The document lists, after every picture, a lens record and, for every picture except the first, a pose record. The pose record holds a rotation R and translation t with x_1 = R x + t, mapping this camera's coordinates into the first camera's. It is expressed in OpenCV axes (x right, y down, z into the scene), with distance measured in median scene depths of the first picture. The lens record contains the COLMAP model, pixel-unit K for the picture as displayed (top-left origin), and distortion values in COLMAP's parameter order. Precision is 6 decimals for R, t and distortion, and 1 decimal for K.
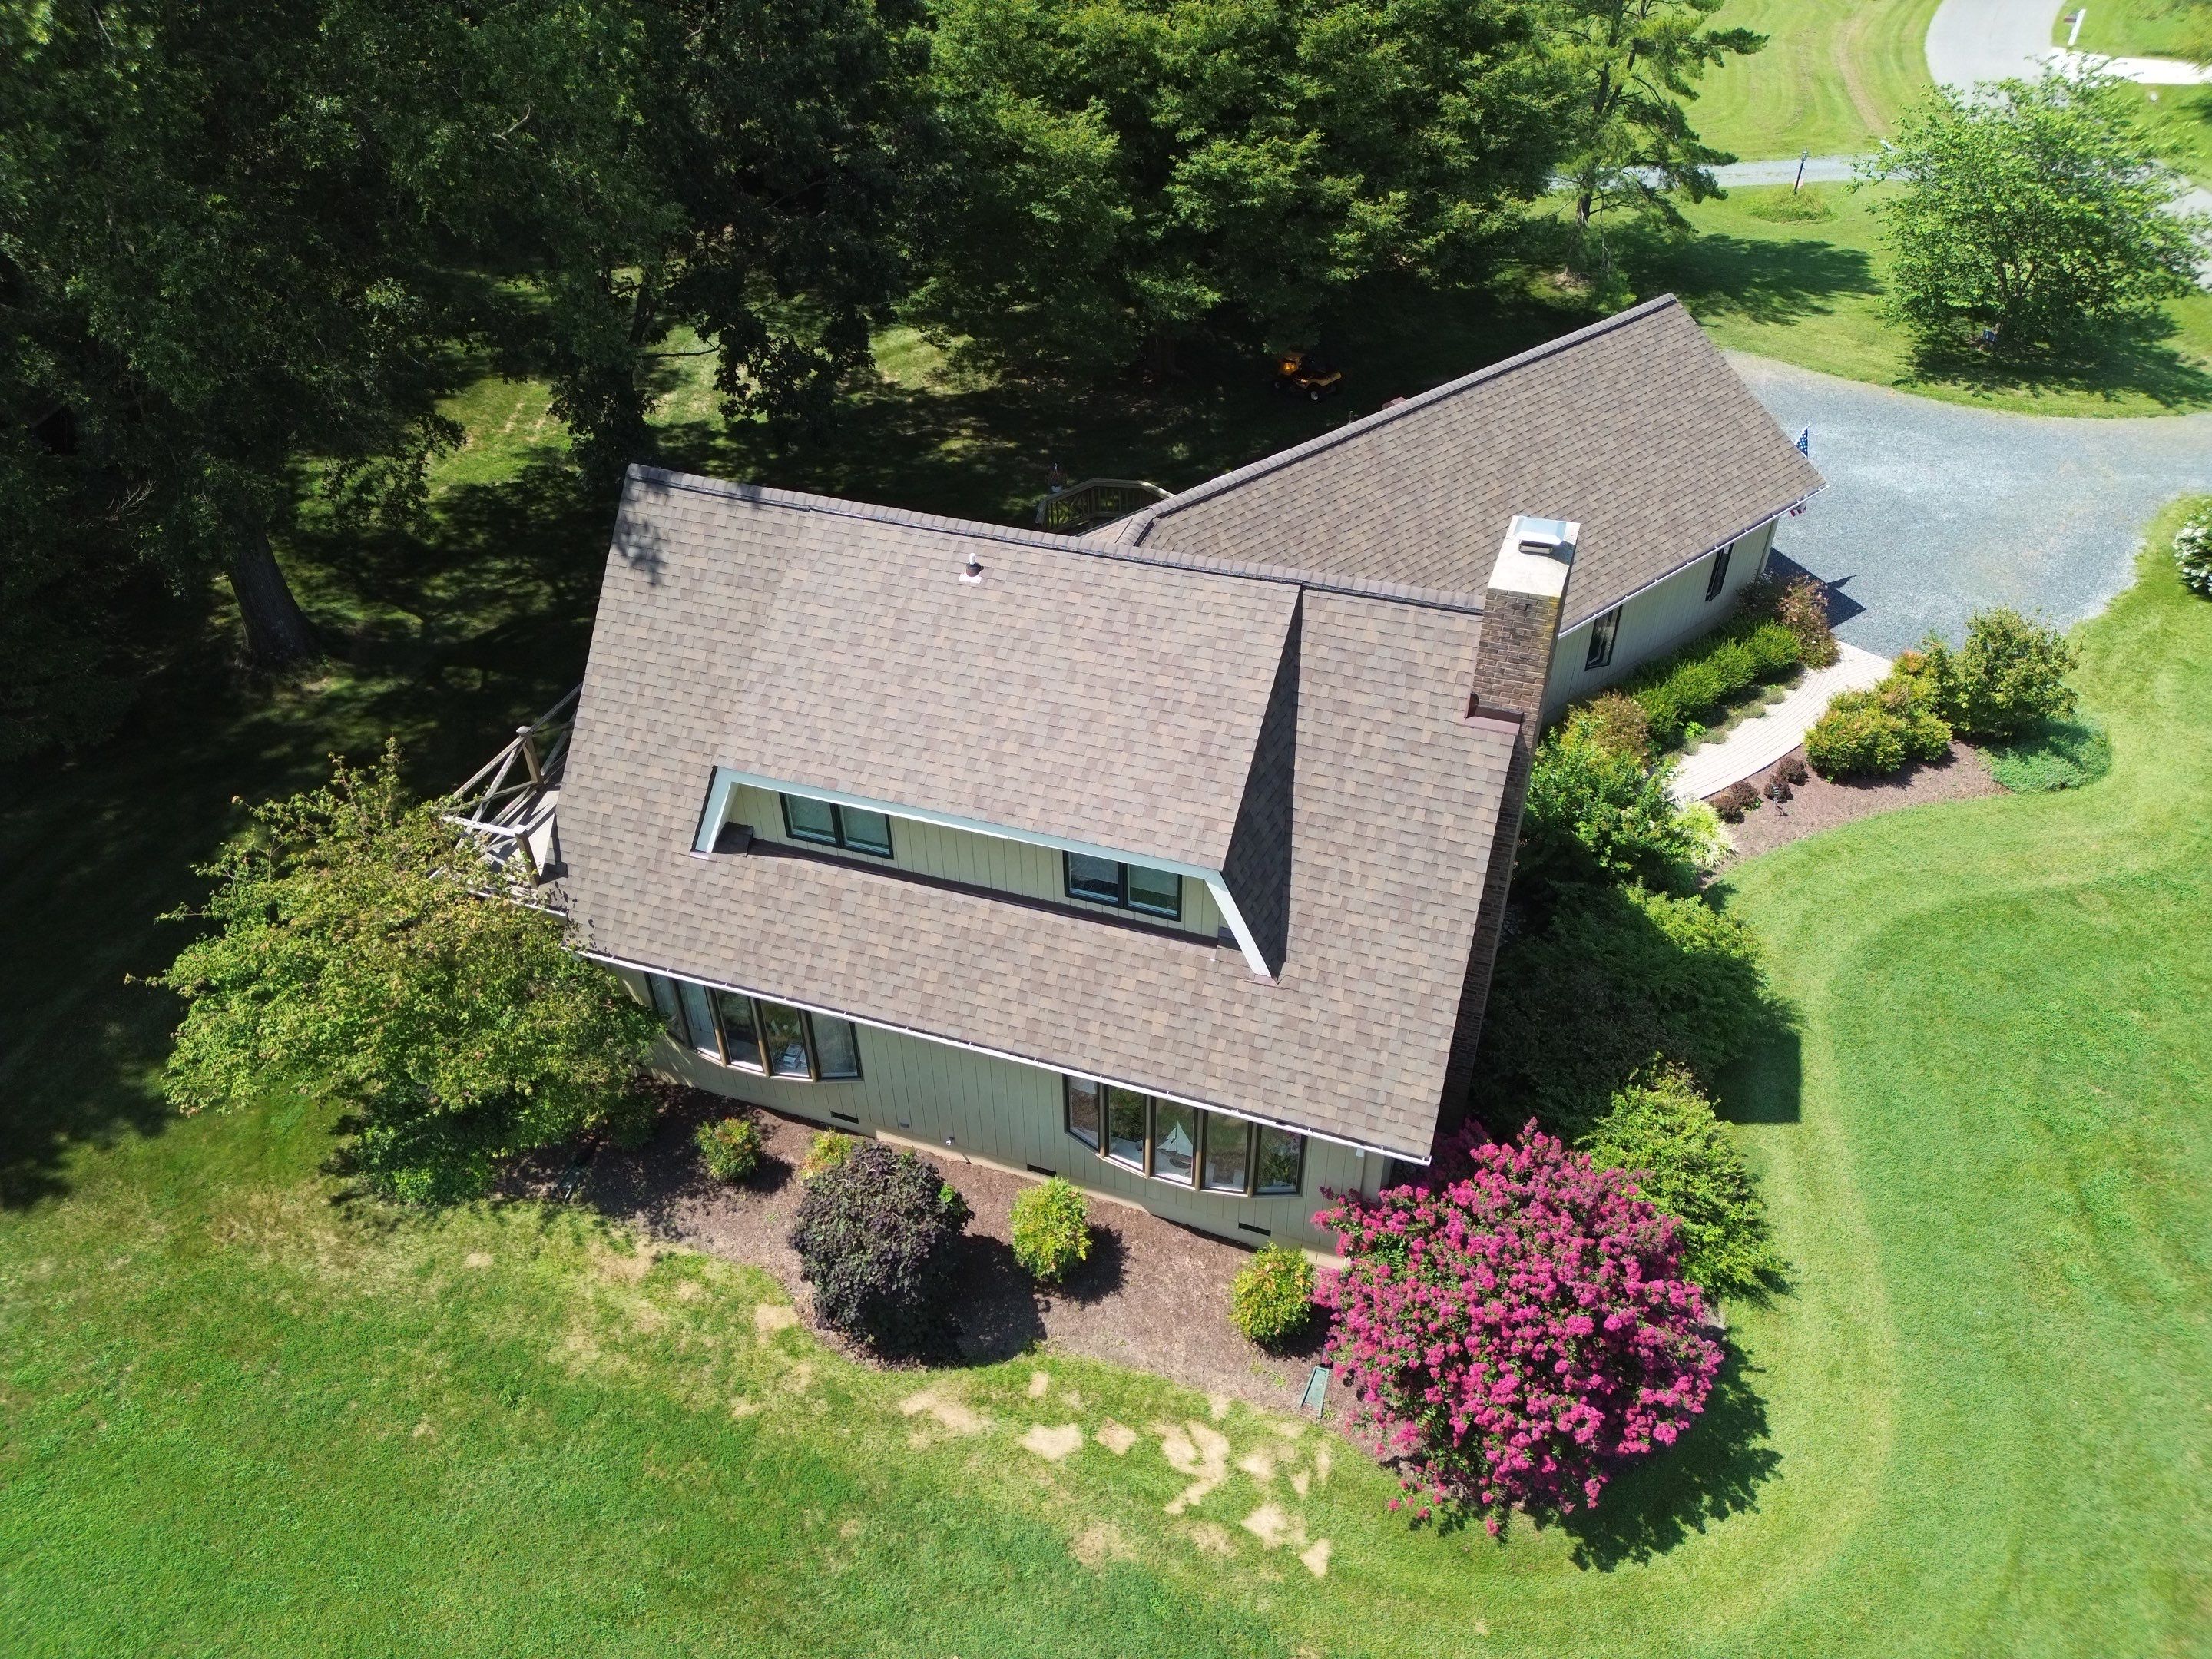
lens RADIAL K [[1544.4, 0, 1114.0], [0, 1544.4, 819.8], [0, 0, 1]] dist [0.062350, -0.053885]
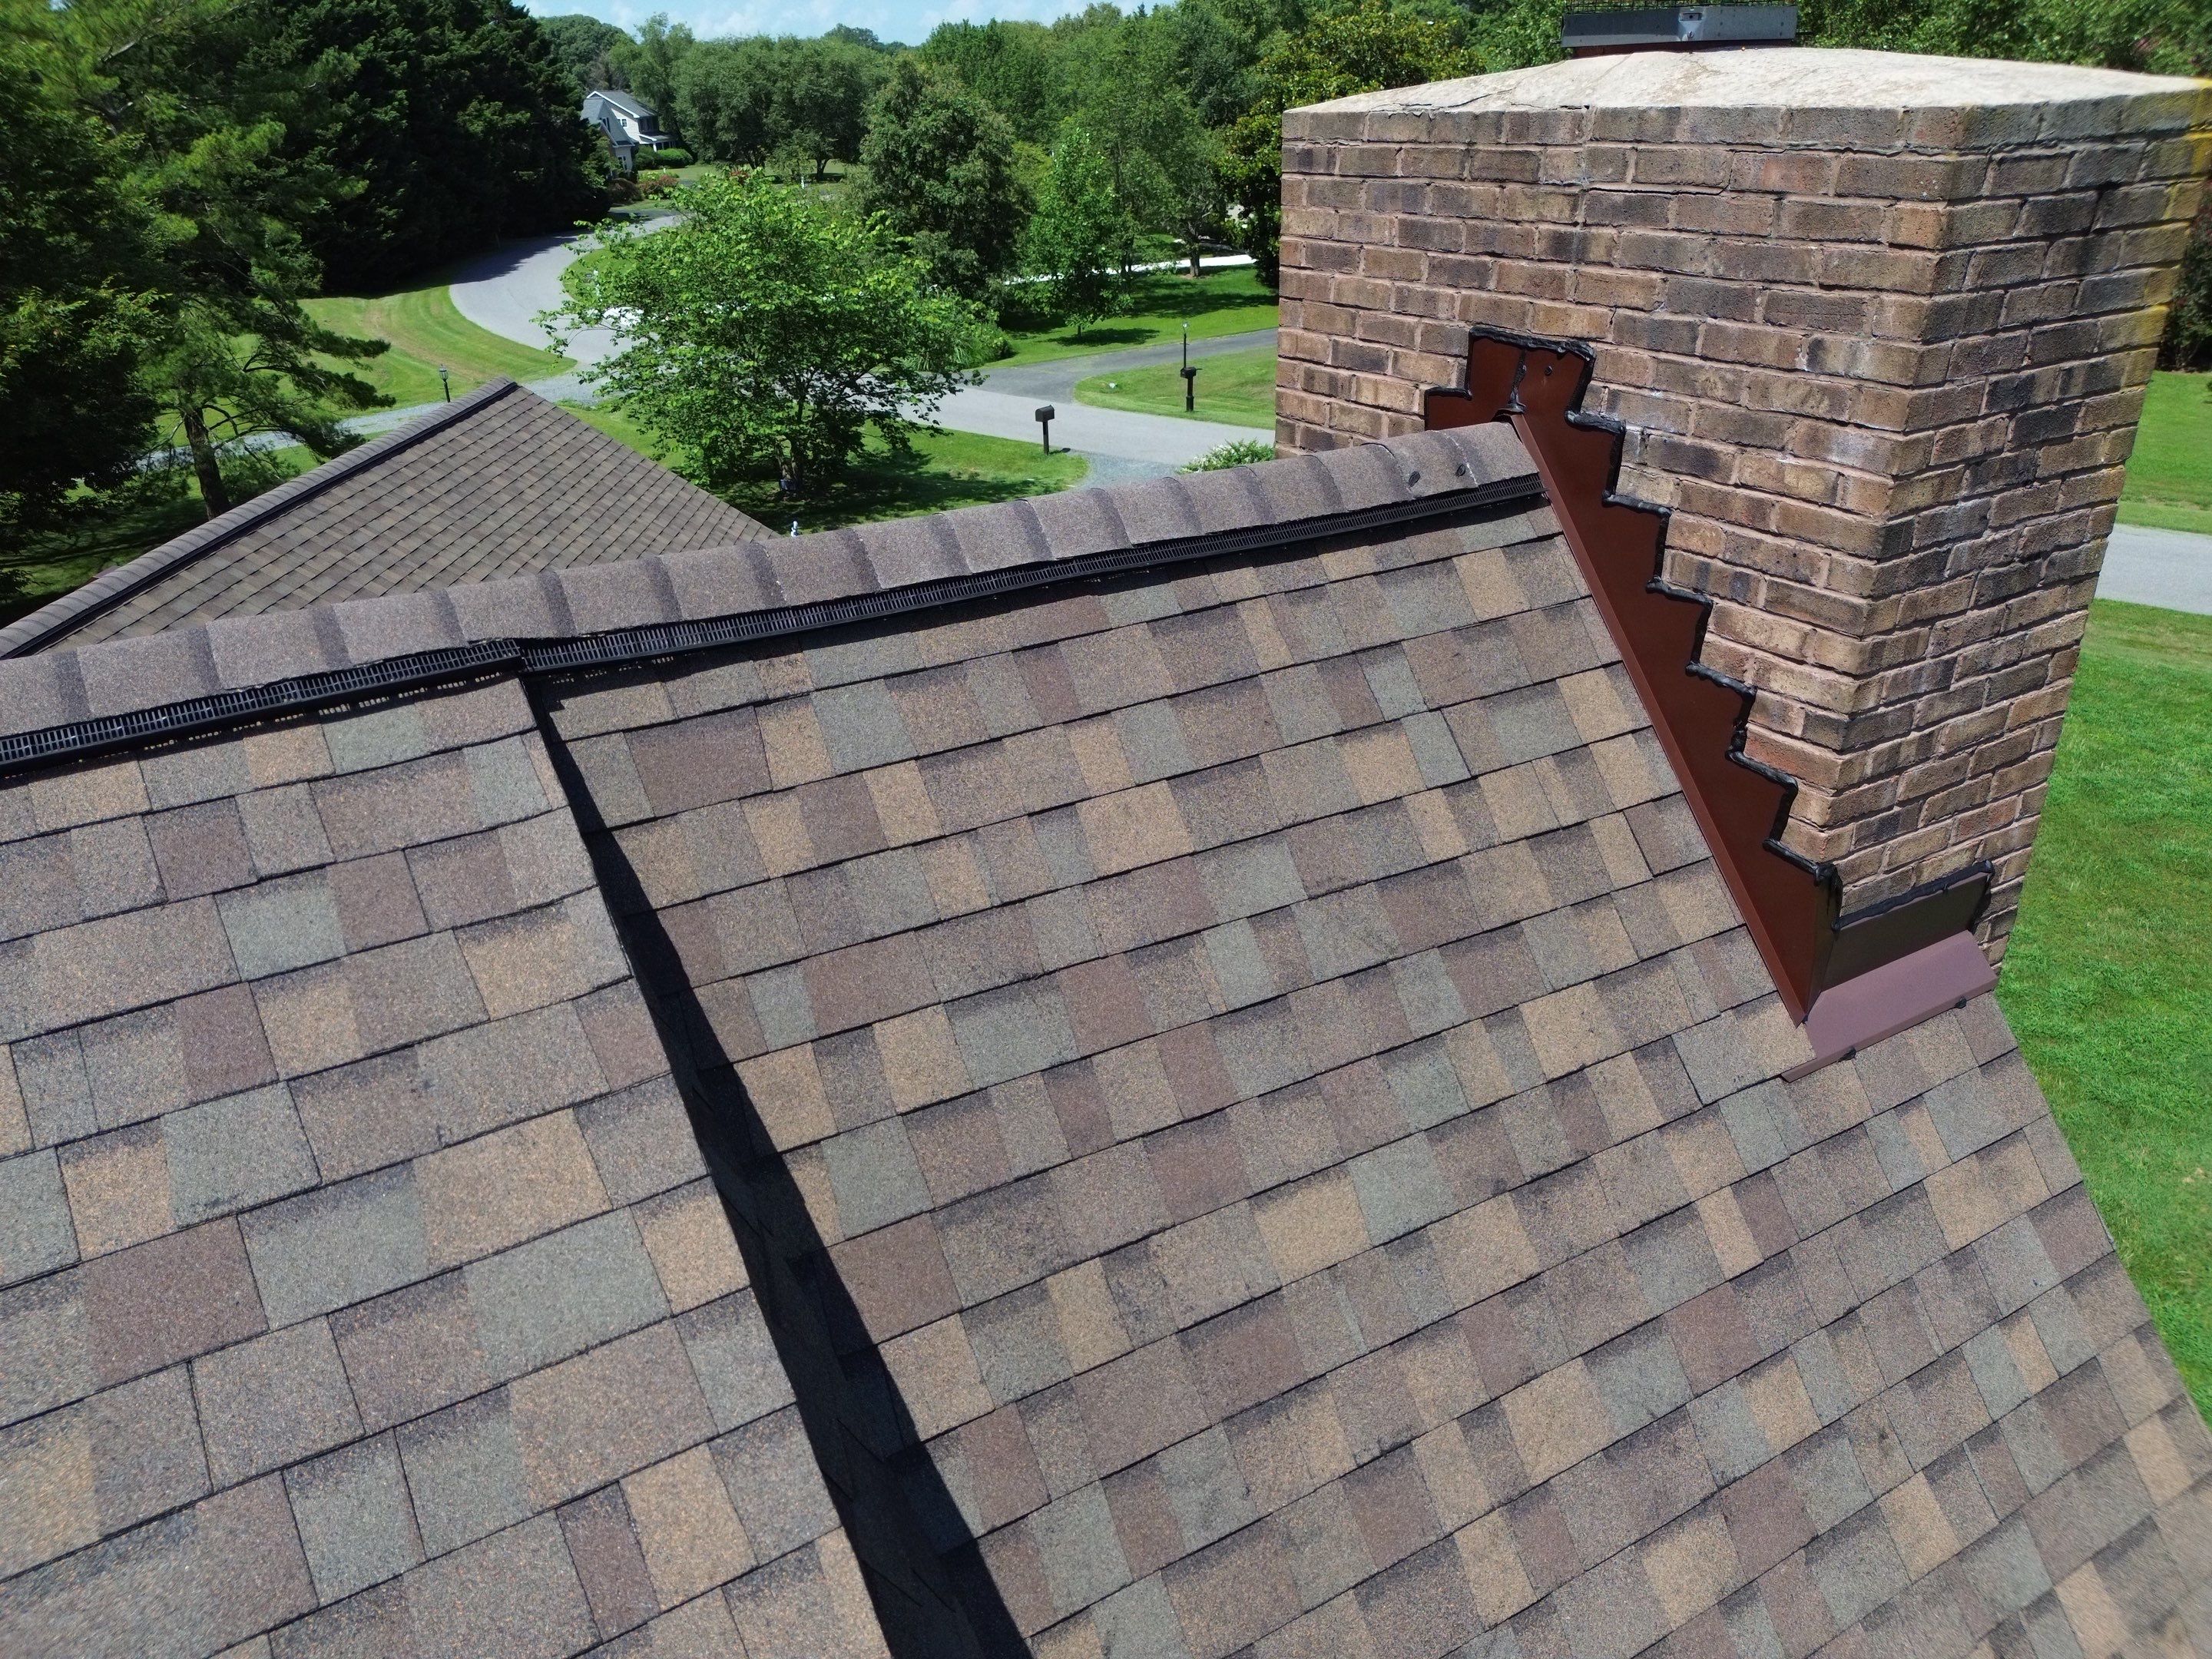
lens RADIAL K [[1544.4, 0, 1097.0], [0, 1544.4, 835.4], [0, 0, 1]] dist [0.062350, -0.053885]
pose [[0.642999, -0.335361, 0.688538, 0.059771], [0.477737, 0.878311, -0.018349, -0.116275], [-0.598598, 0.340739, 0.724968, 0.890827]]
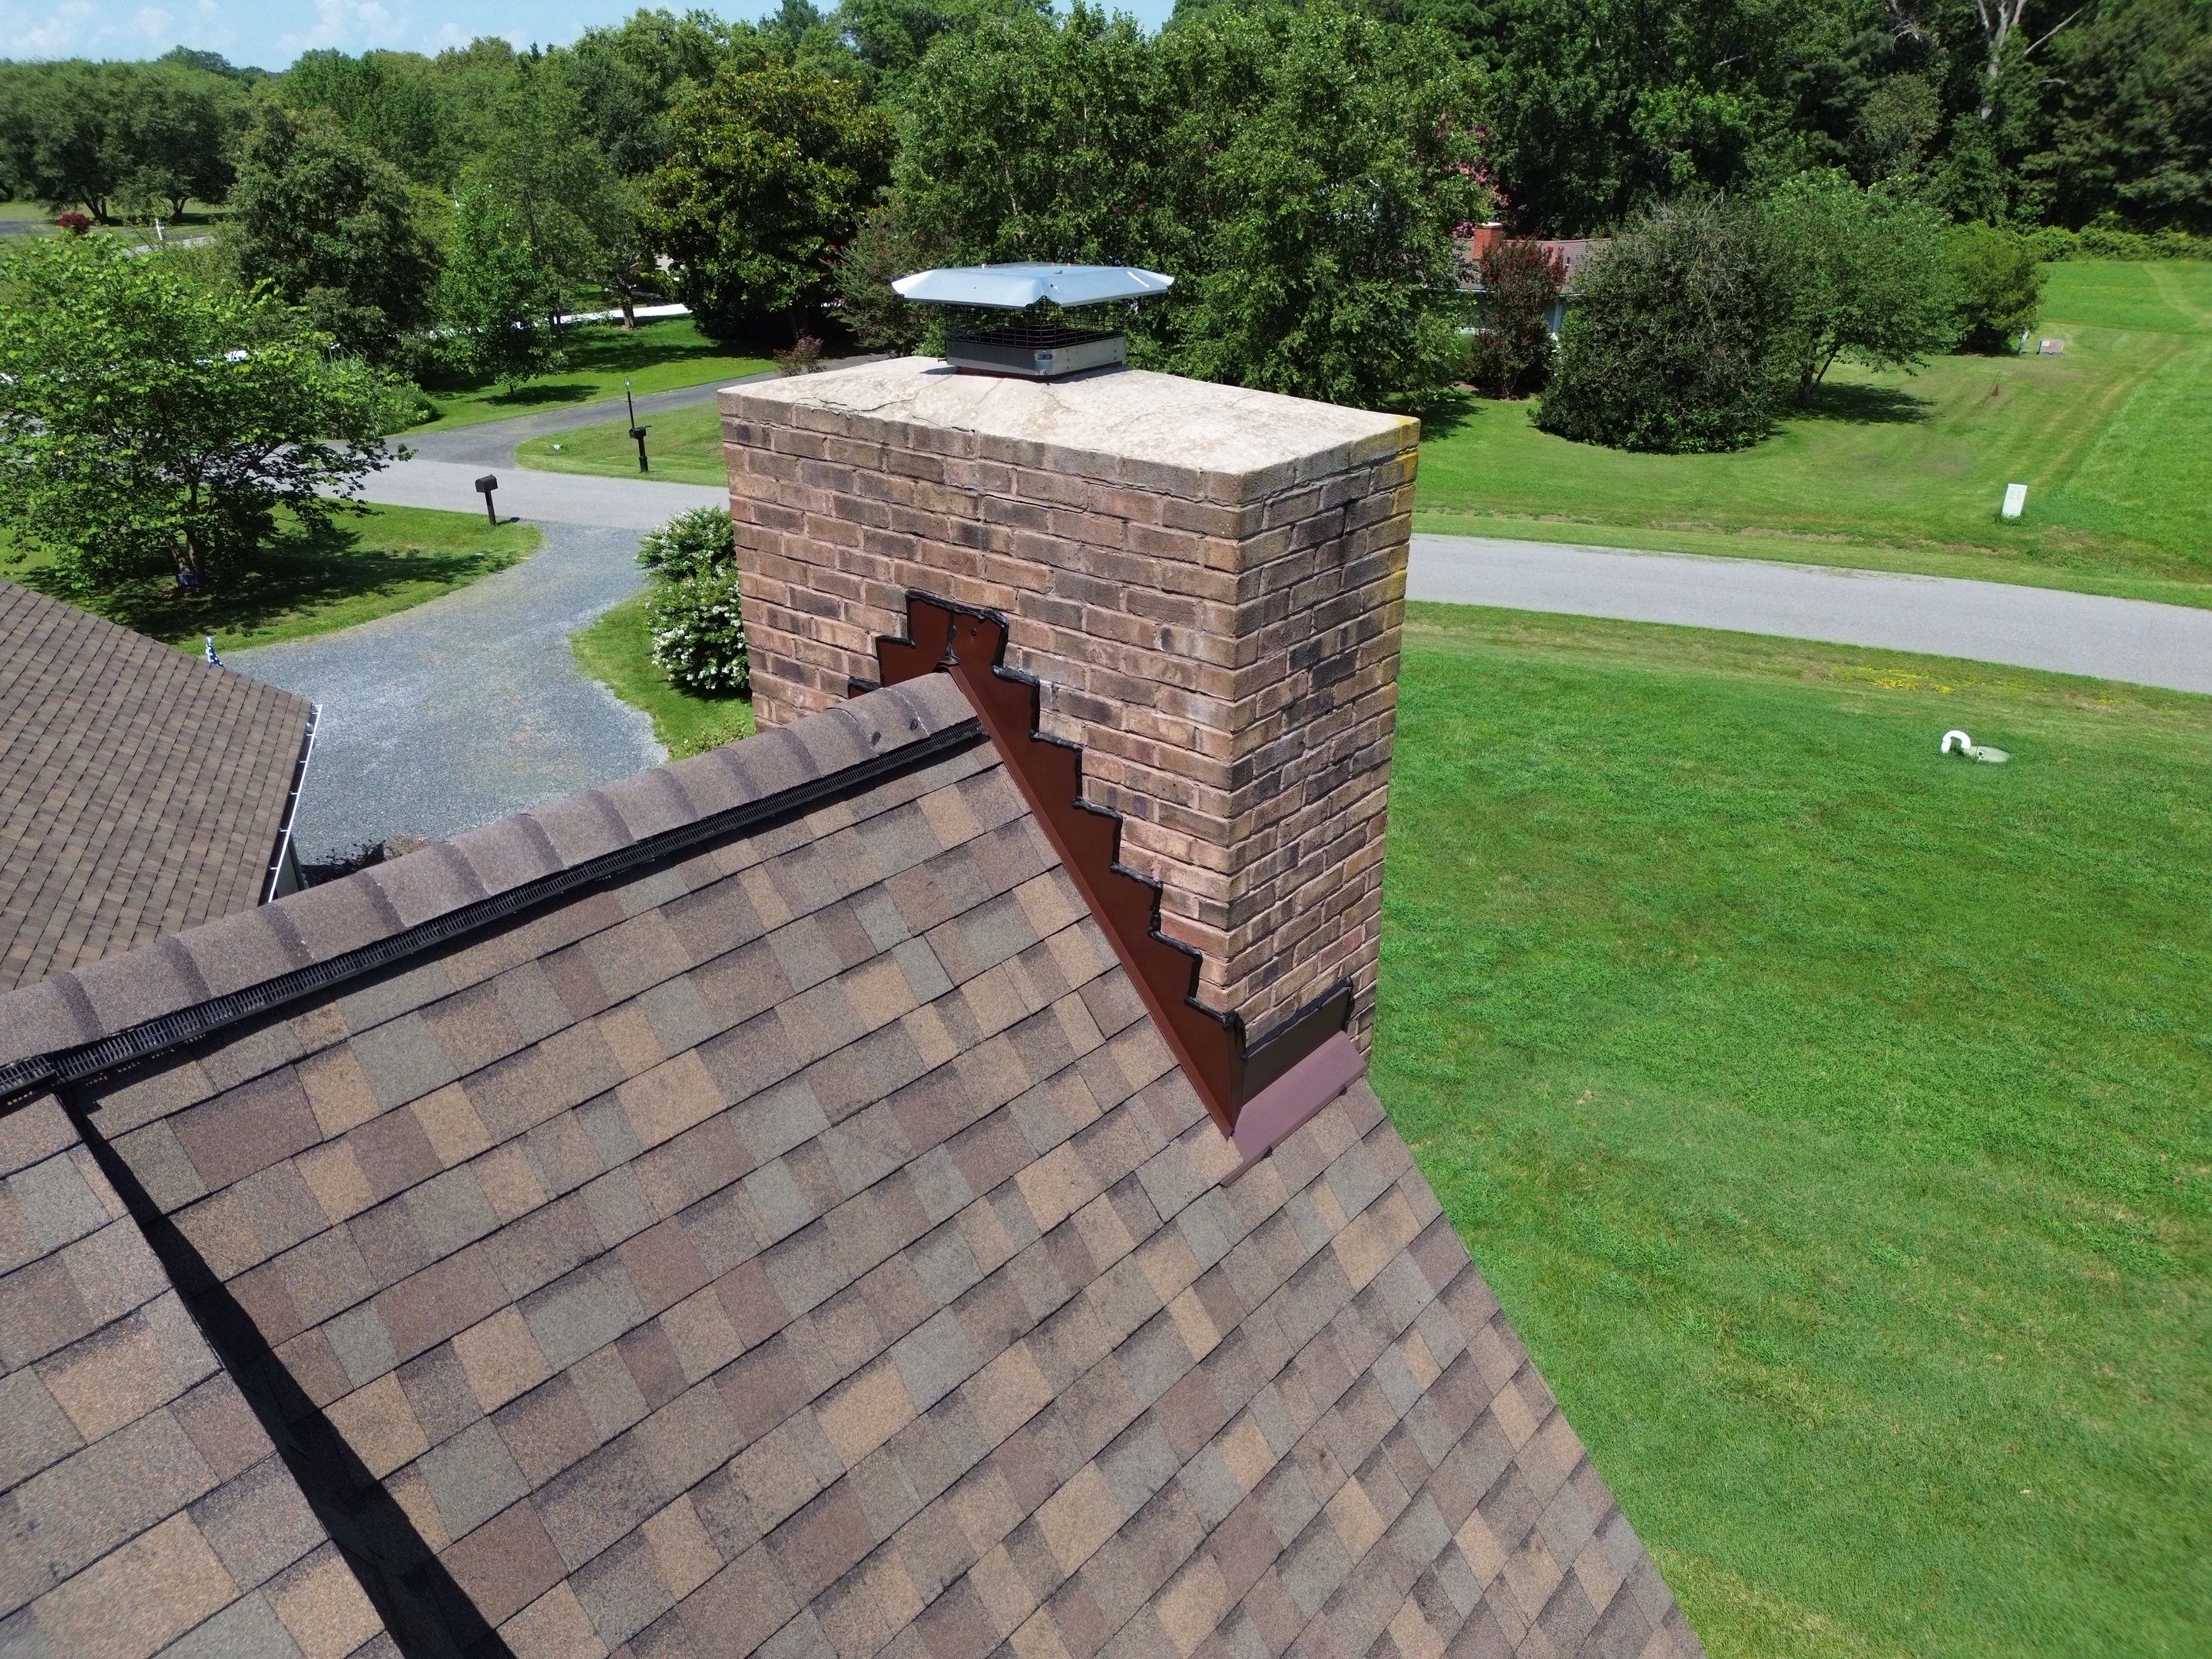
lens RADIAL K [[1544.4, 0, 1097.2], [0, 1544.4, 838.9], [0, 0, 1]] dist [0.062350, -0.053885]
pose [[0.354565, -0.381509, 0.853660, 0.046266], [0.566867, 0.813768, 0.128234, -0.136231], [-0.743603, 0.438444, 0.504798, 0.862705]]
